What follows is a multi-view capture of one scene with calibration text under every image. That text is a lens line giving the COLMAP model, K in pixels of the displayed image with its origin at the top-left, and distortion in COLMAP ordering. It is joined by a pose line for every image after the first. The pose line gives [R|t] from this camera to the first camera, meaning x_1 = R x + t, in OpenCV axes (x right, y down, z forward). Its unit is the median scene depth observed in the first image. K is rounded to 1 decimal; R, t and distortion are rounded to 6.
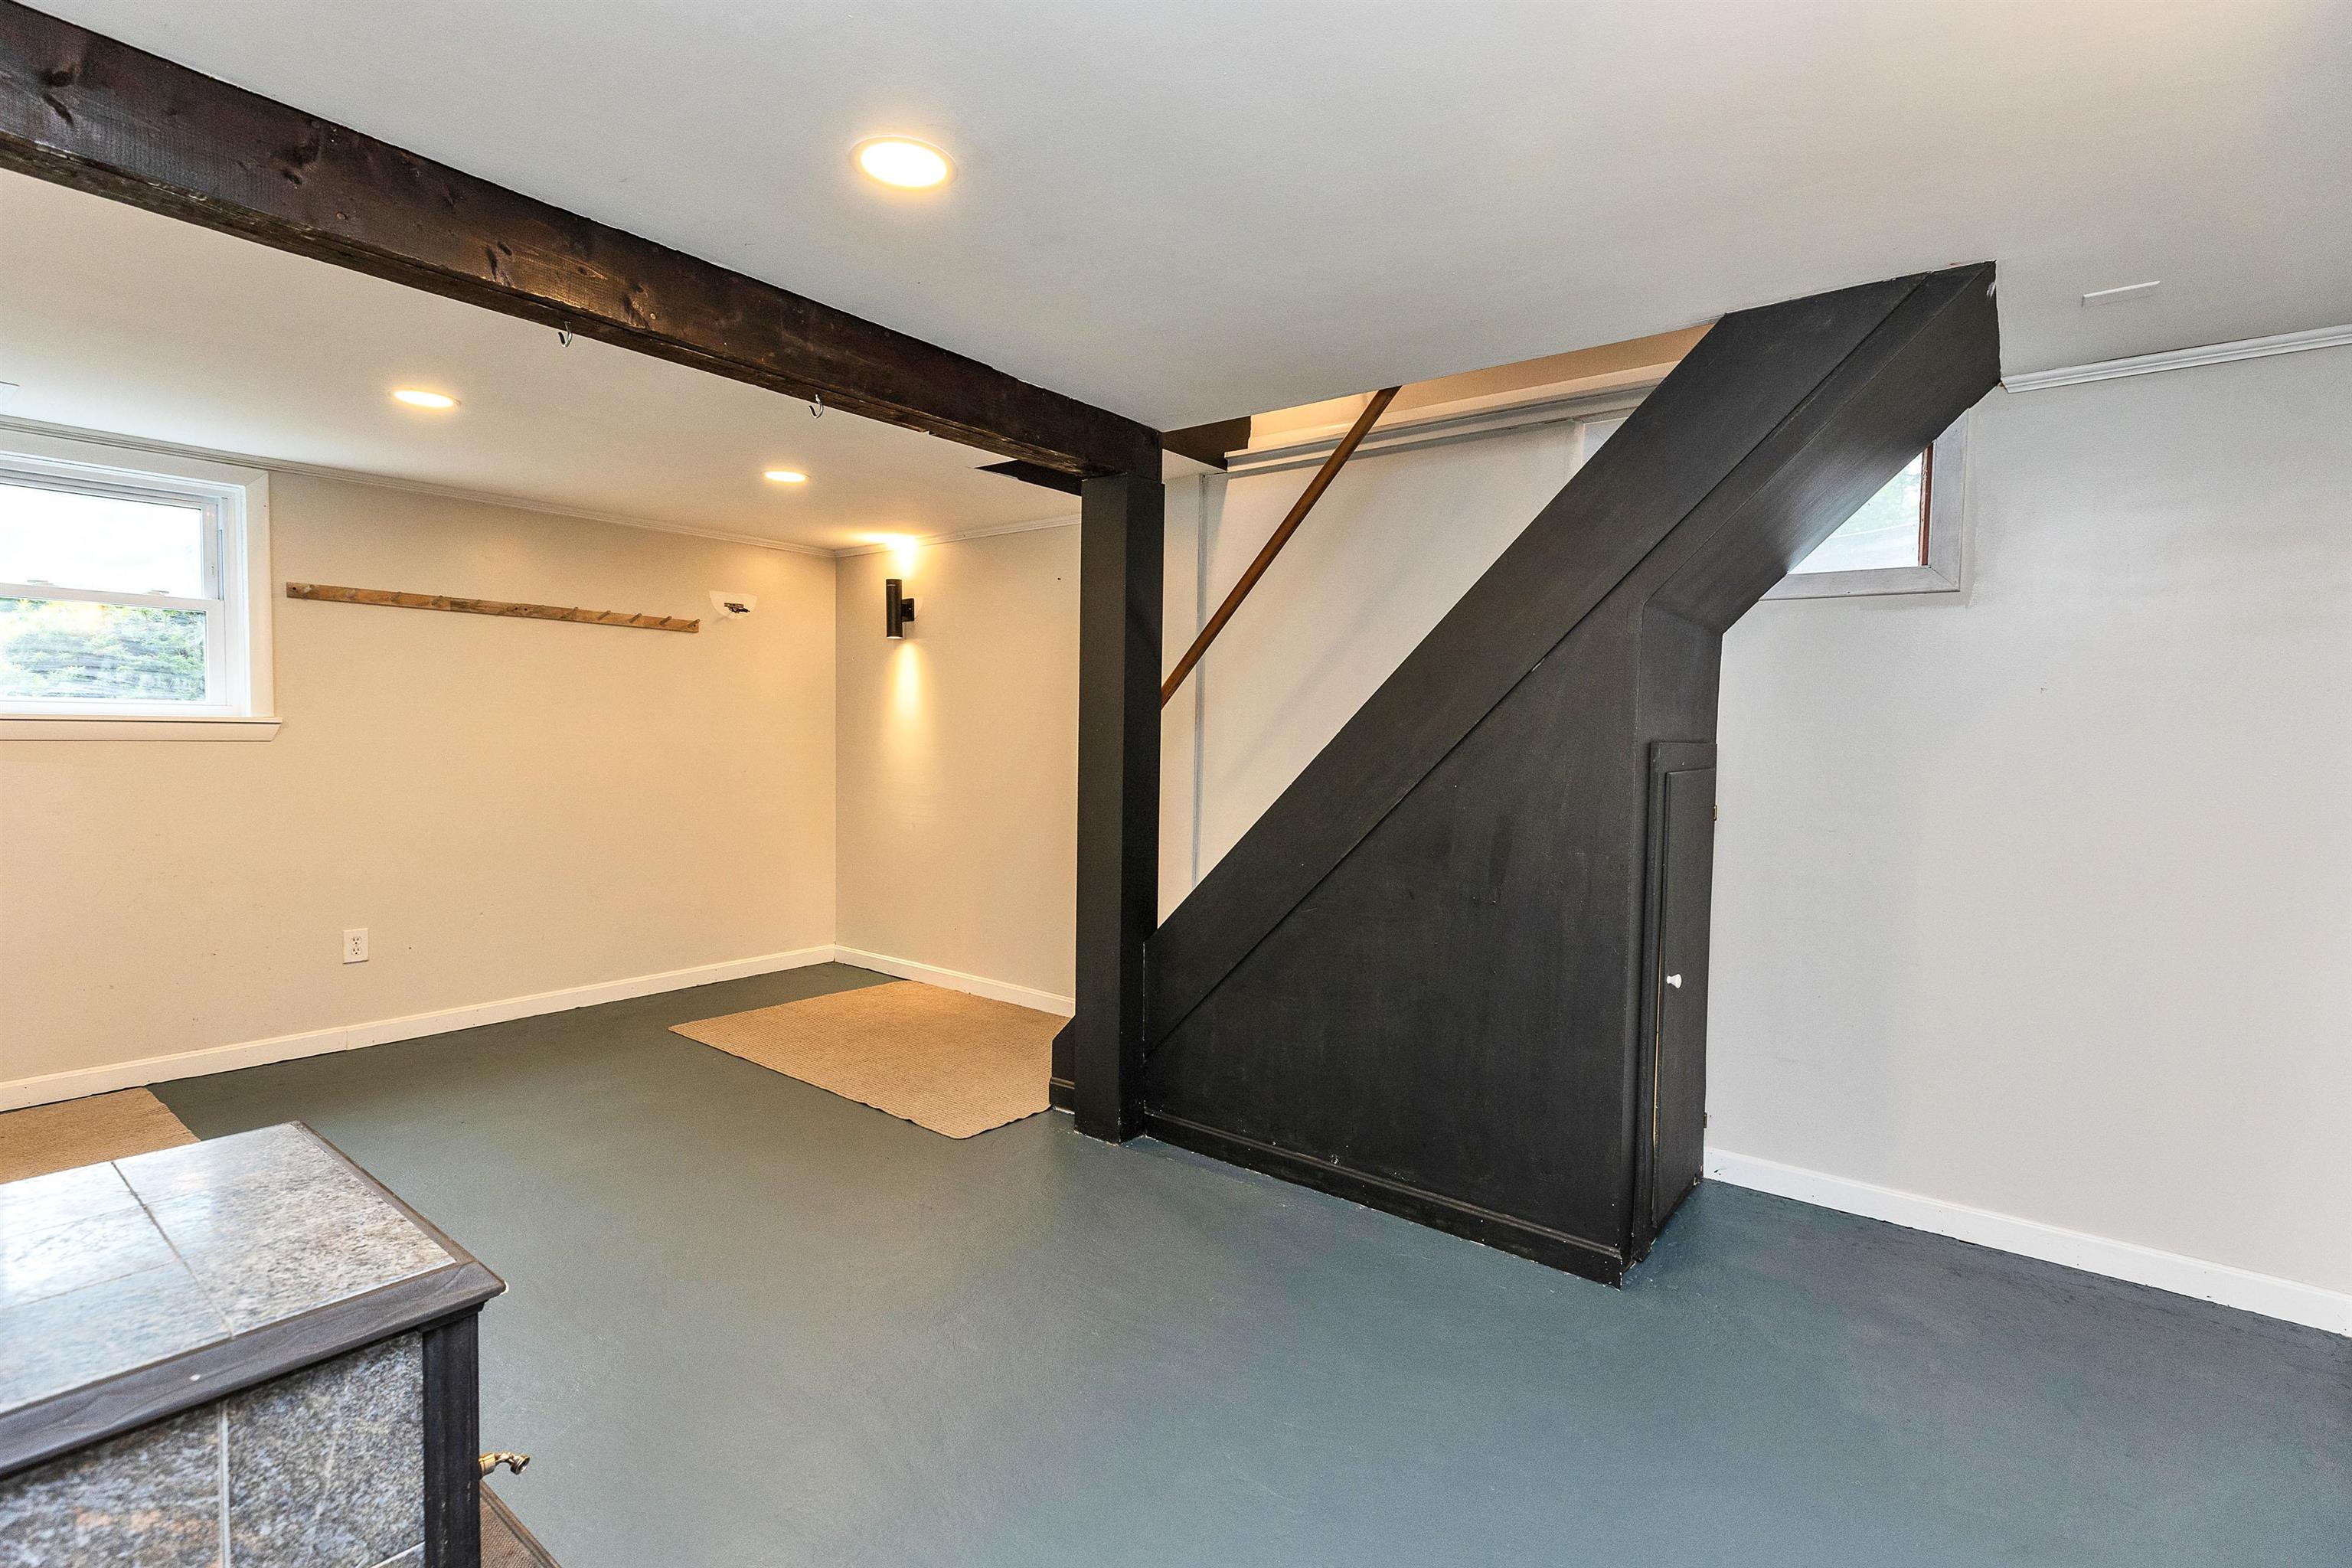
lens RADIAL K [[1073.5, 0, 1175.0], [0, 1073.5, 778.8], [0, 0, 1]] dist [0.004594, -0.000592]
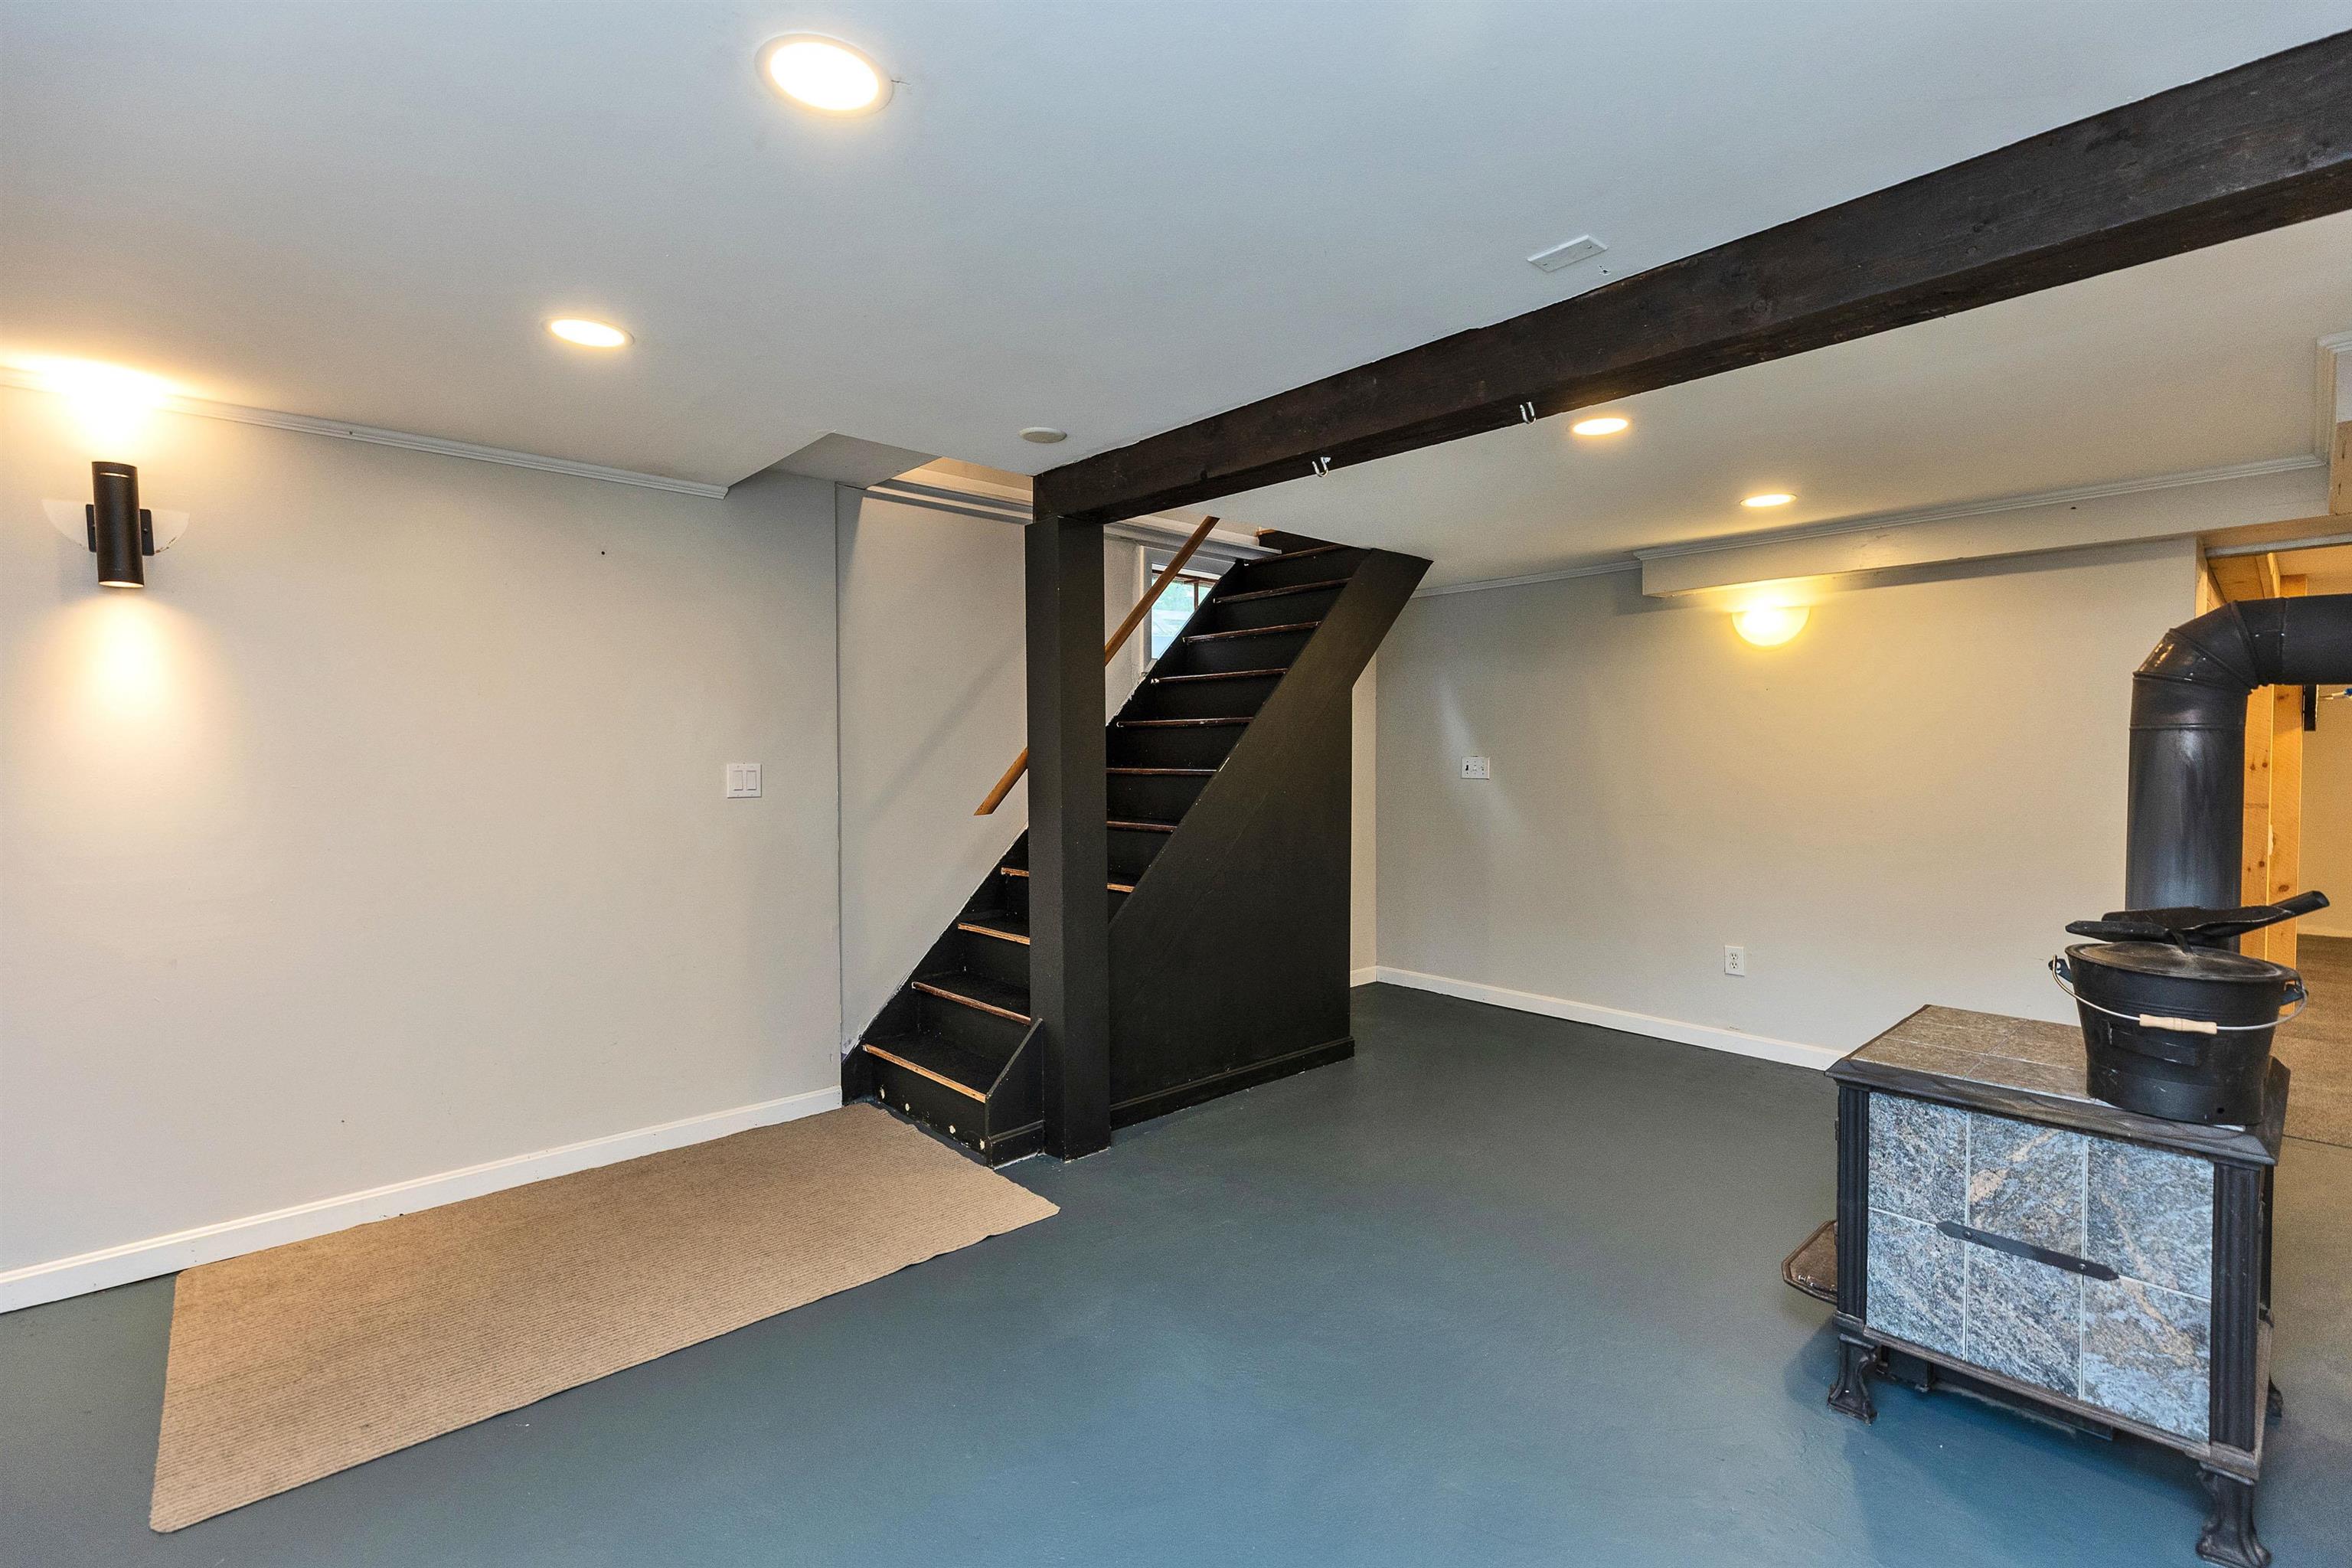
lens RADIAL K [[1073.5, 0, 1175.0], [0, 1073.5, 776.3], [0, 0, 1]] dist [0.004594, -0.000592]
pose [[0.163302, -0.042600, 0.985656, -1.183154], [0.054520, 0.997930, 0.034098, -0.066433], [-0.985069, 0.048169, 0.165286, 0.813972]]
